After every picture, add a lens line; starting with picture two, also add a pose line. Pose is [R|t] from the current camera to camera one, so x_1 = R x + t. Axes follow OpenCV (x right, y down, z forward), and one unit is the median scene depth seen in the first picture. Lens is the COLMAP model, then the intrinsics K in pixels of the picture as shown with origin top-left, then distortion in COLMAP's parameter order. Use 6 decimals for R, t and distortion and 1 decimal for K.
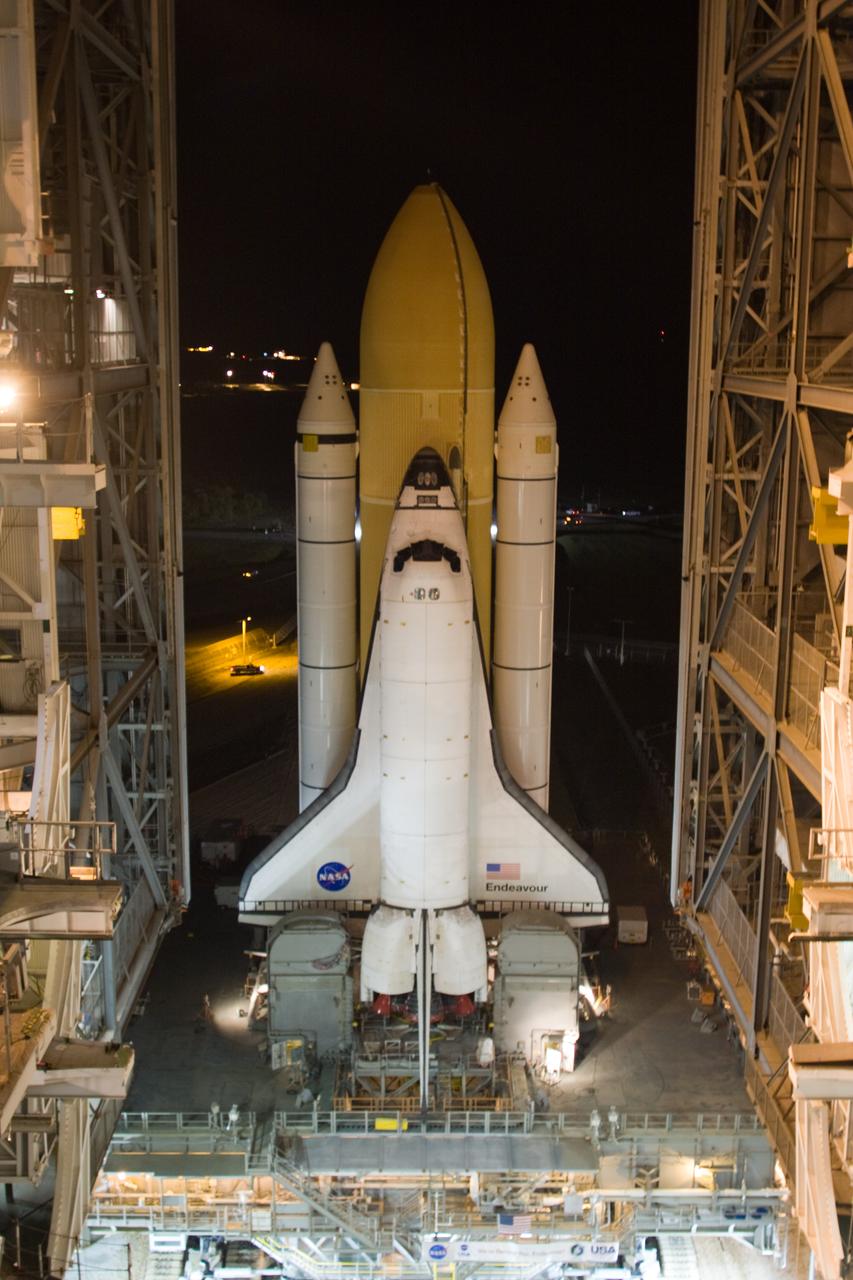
lens RADIAL K [[1416.9, 0, 426.5], [0, 1416.9, 640.0], [0, 0, 1]] dist [-0.000317, 0.012996]
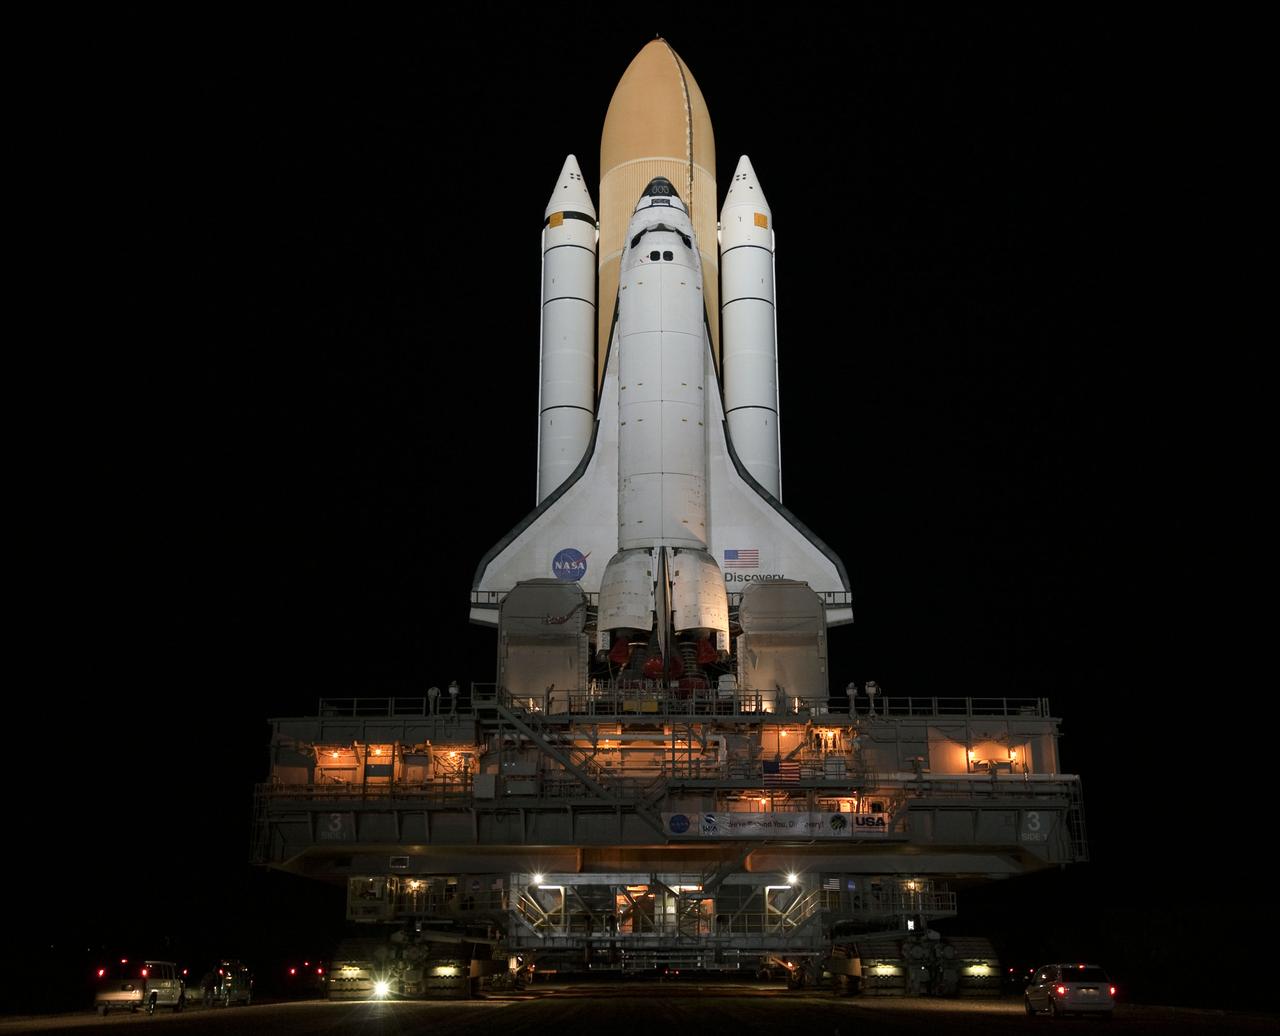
lens RADIAL K [[1421.7, 0, 640.0], [0, 1421.7, 518.0], [0, 0, 1]] dist [0.003078, 0.034103]
pose [[0.999965, -0.008243, -0.001436, -0.015023], [0.006473, 0.870874, -0.491464, 0.631217], [0.005302, 0.491437, 0.870897, 0.123533]]
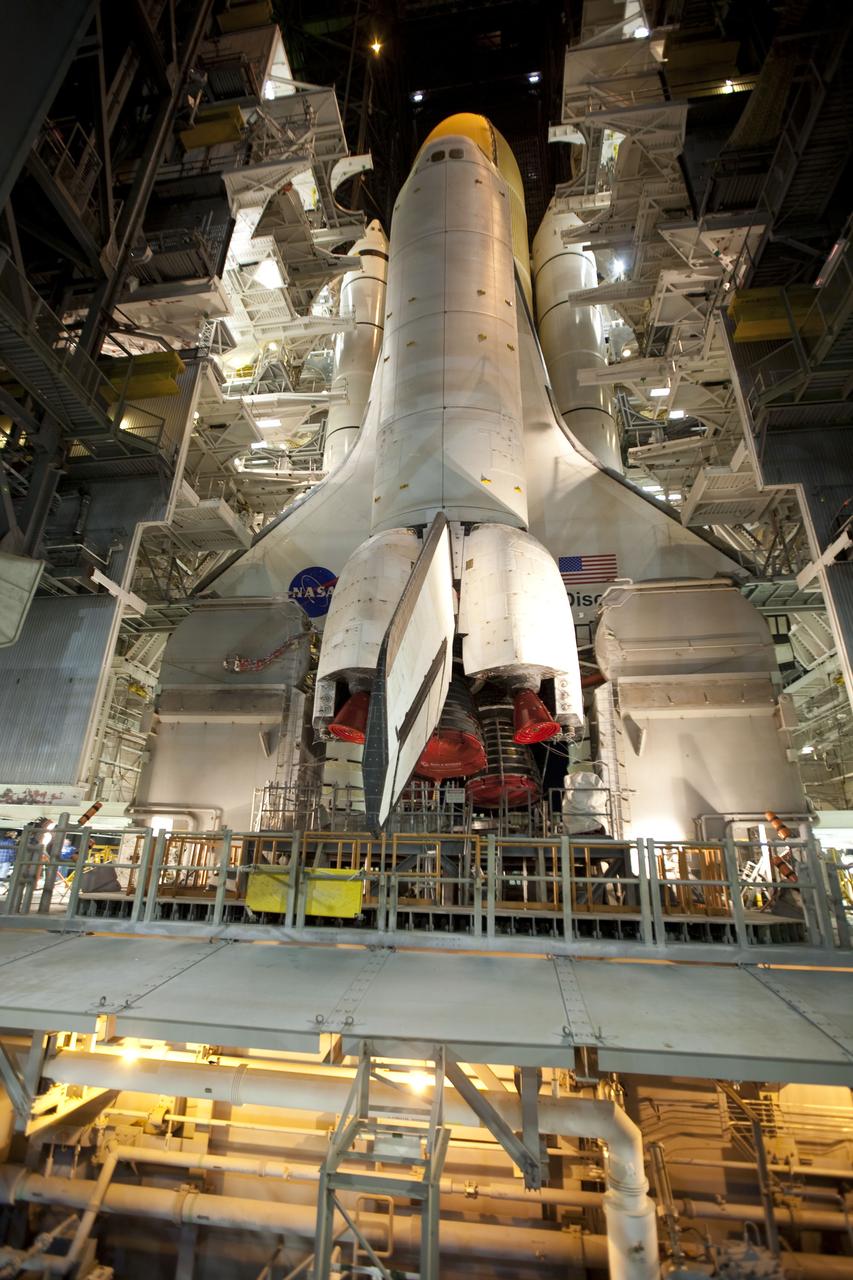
lens RADIAL K [[582.2, 0, 418.2], [0, 582.2, 645.7], [0, 0, 1]] dist [-0.059751, 0.030951]
pose [[0.988111, -0.037433, -0.149112, 0.018996], [-0.050296, 0.837821, -0.543623, 0.330264], [0.145279, 0.544660, 0.825978, 0.812460]]
